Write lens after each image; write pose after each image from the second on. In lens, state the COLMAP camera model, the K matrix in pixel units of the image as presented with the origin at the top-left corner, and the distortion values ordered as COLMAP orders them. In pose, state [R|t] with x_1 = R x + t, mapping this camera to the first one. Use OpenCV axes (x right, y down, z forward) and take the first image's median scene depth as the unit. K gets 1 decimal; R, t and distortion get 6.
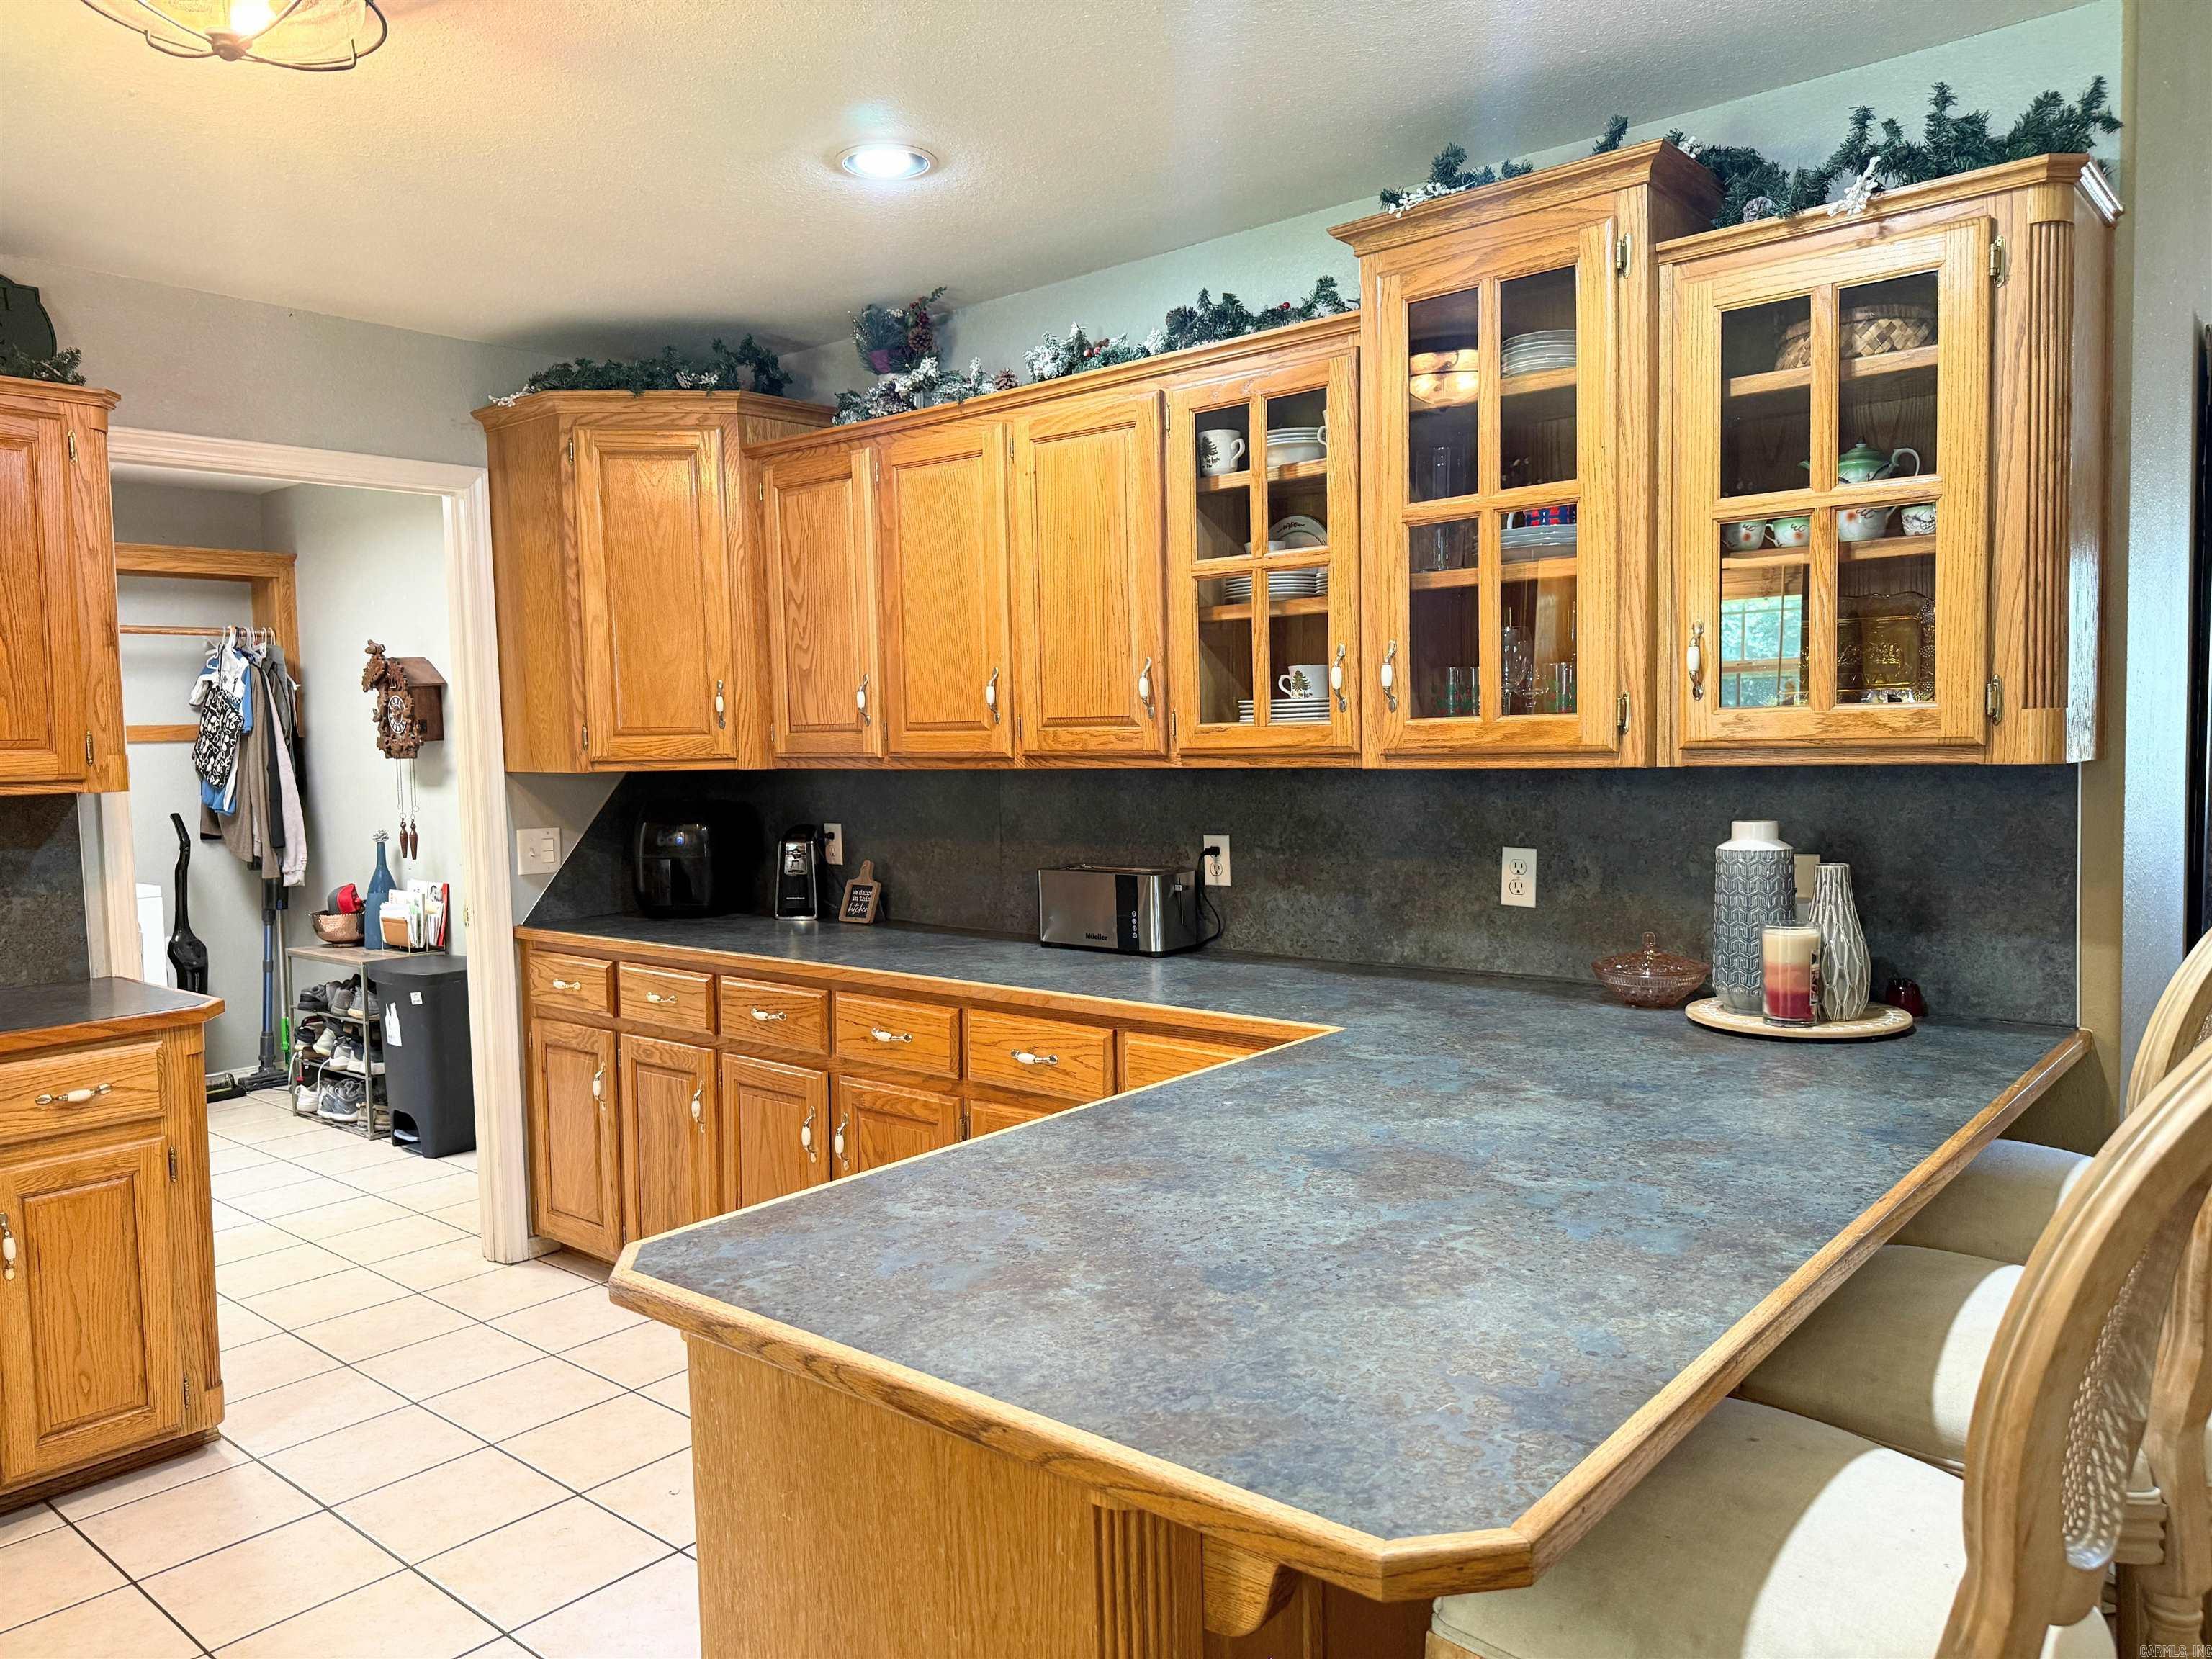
lens RADIAL K [[1546.9, 0, 1086.8], [0, 1546.9, 833.4], [0, 0, 1]] dist [0.043700, -0.051896]
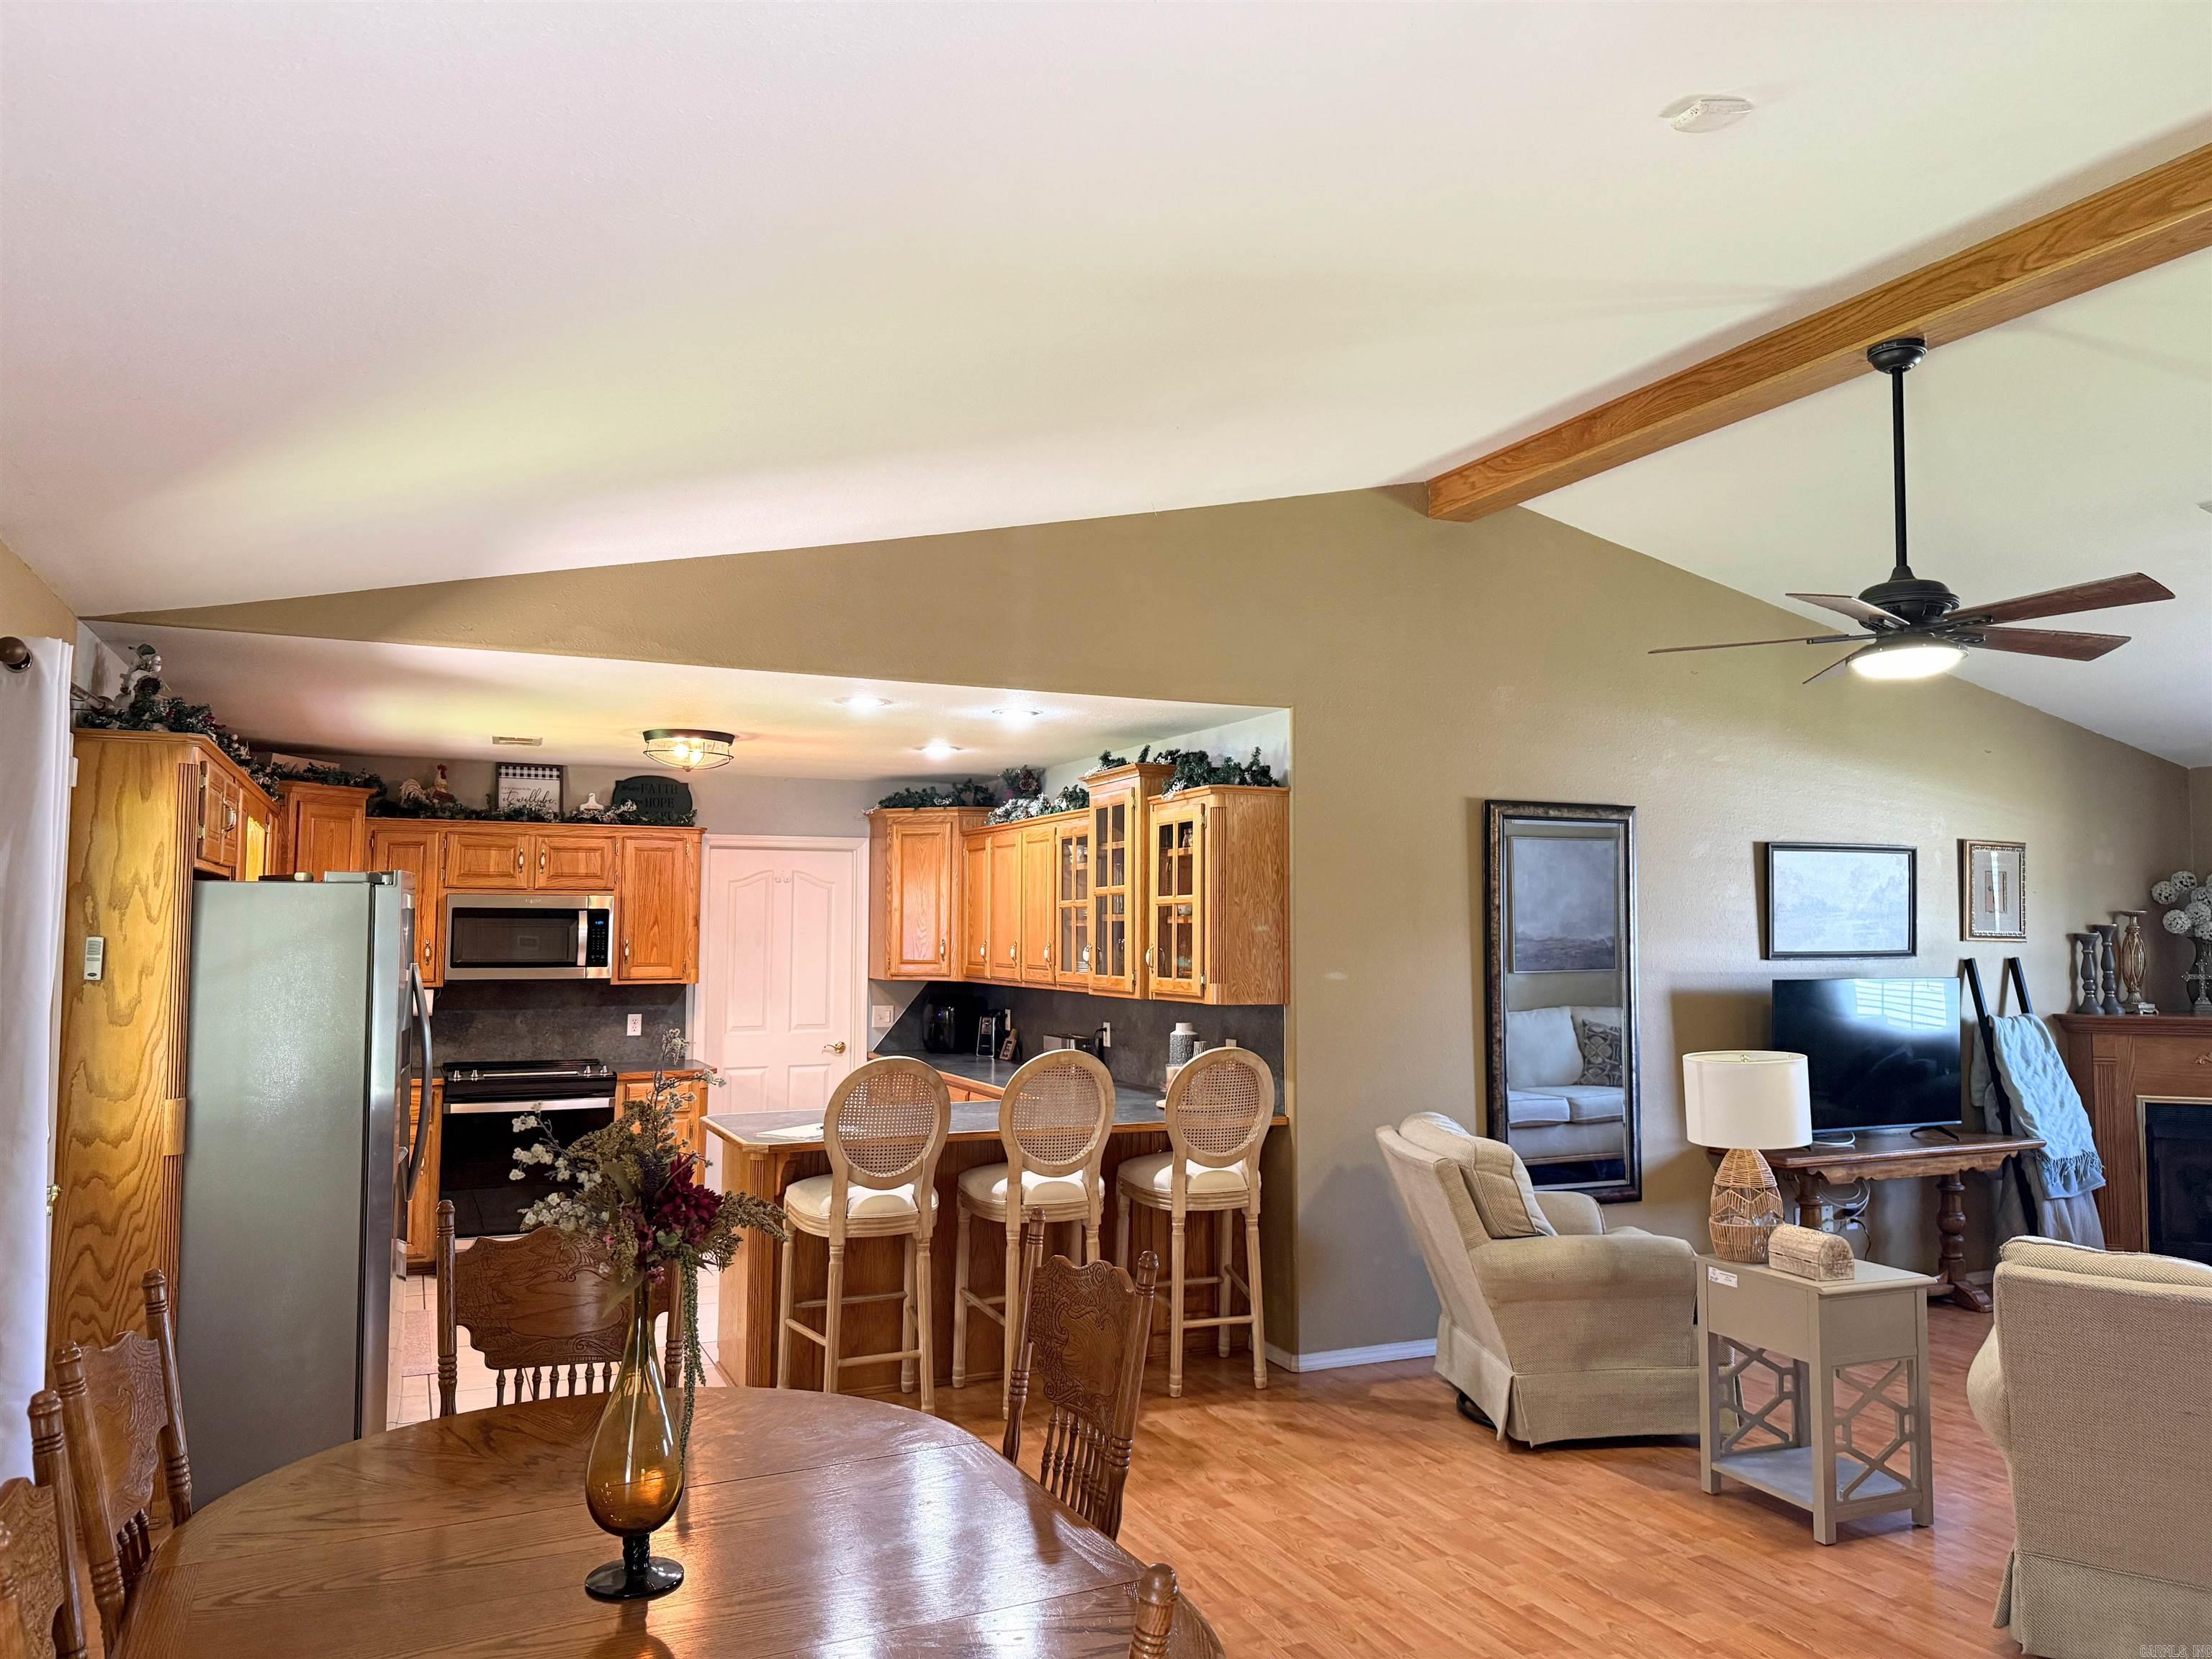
lens RADIAL K [[1546.9, 0, 1123.5], [0, 1546.9, 840.0], [0, 0, 1]] dist [0.043700, -0.051896]
pose [[0.904696, 0.002308, -0.426051, 0.896371], [-0.054671, 0.992347, -0.110715, -0.012086], [0.422535, 0.123456, 0.897899, -0.826564]]
